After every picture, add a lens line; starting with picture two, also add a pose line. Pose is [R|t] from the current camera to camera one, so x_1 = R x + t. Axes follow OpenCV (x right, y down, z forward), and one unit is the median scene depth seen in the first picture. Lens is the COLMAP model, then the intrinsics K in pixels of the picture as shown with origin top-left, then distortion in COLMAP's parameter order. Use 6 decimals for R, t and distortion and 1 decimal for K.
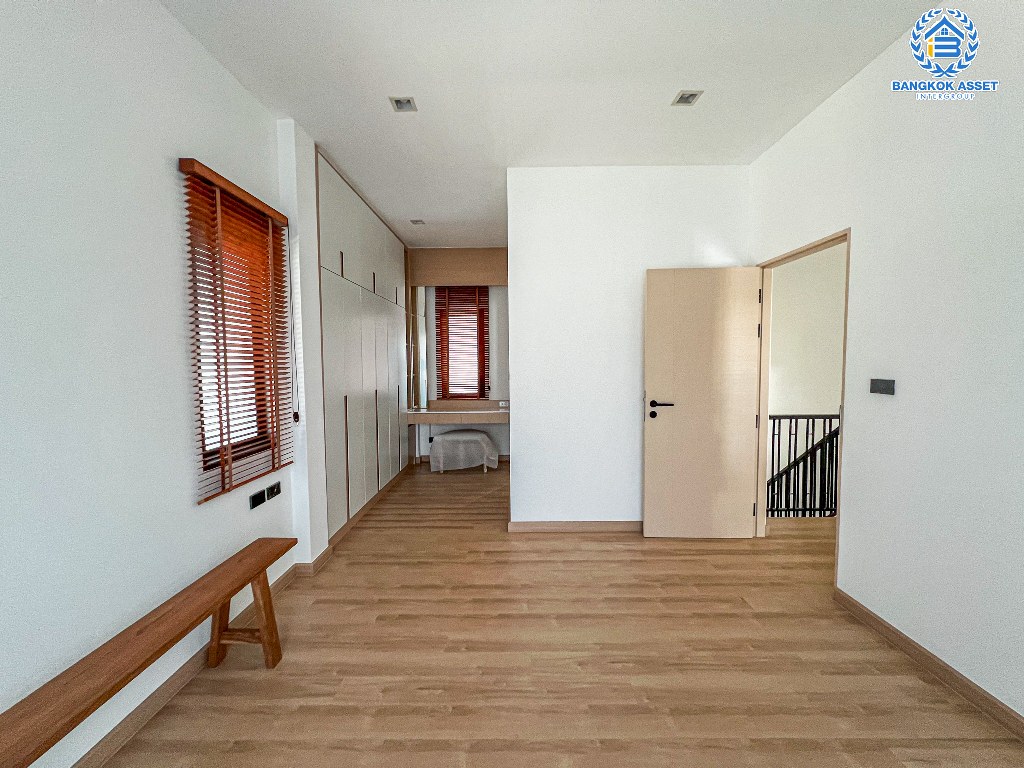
lens RADIAL K [[410.0, 0, 510.9], [0, 410.0, 383.5], [0, 0, 1]] dist [-0.000071, 0.000011]
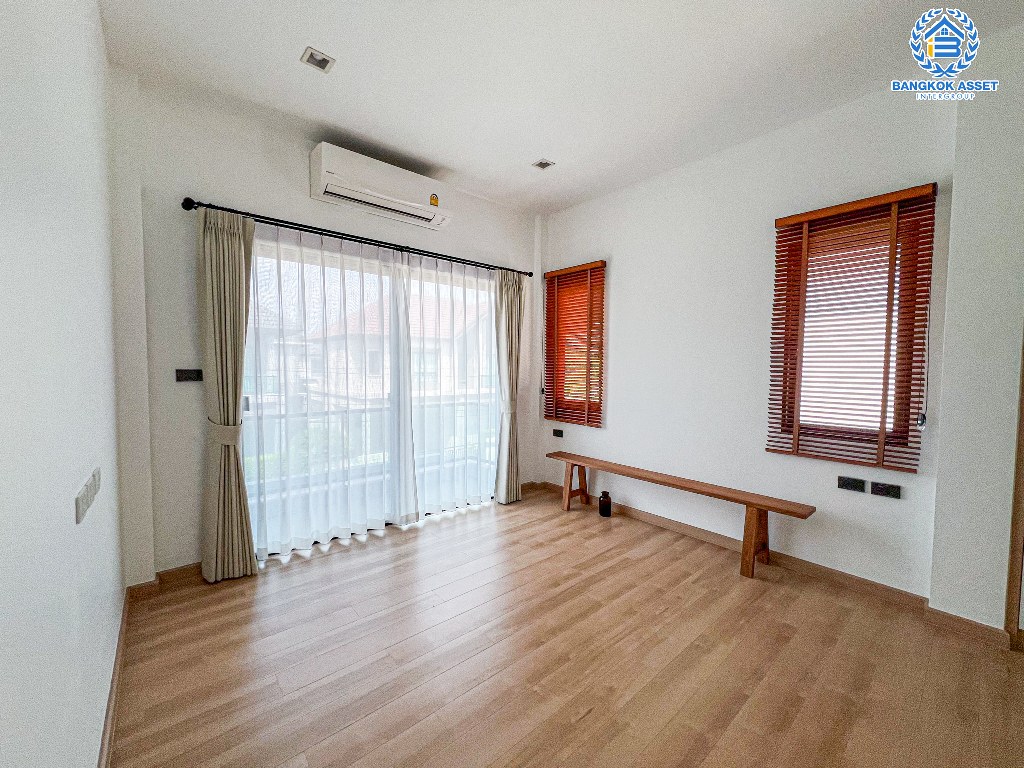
lens RADIAL K [[410.0, 0, 512.7], [0, 410.0, 383.2], [0, 0, 1]] dist [-0.000071, 0.000011]
pose [[-0.758570, 0.033840, -0.650712, 0.716372], [-0.033210, 0.995345, 0.090478, -0.044028], [0.650745, 0.090244, -0.753915, 1.182118]]
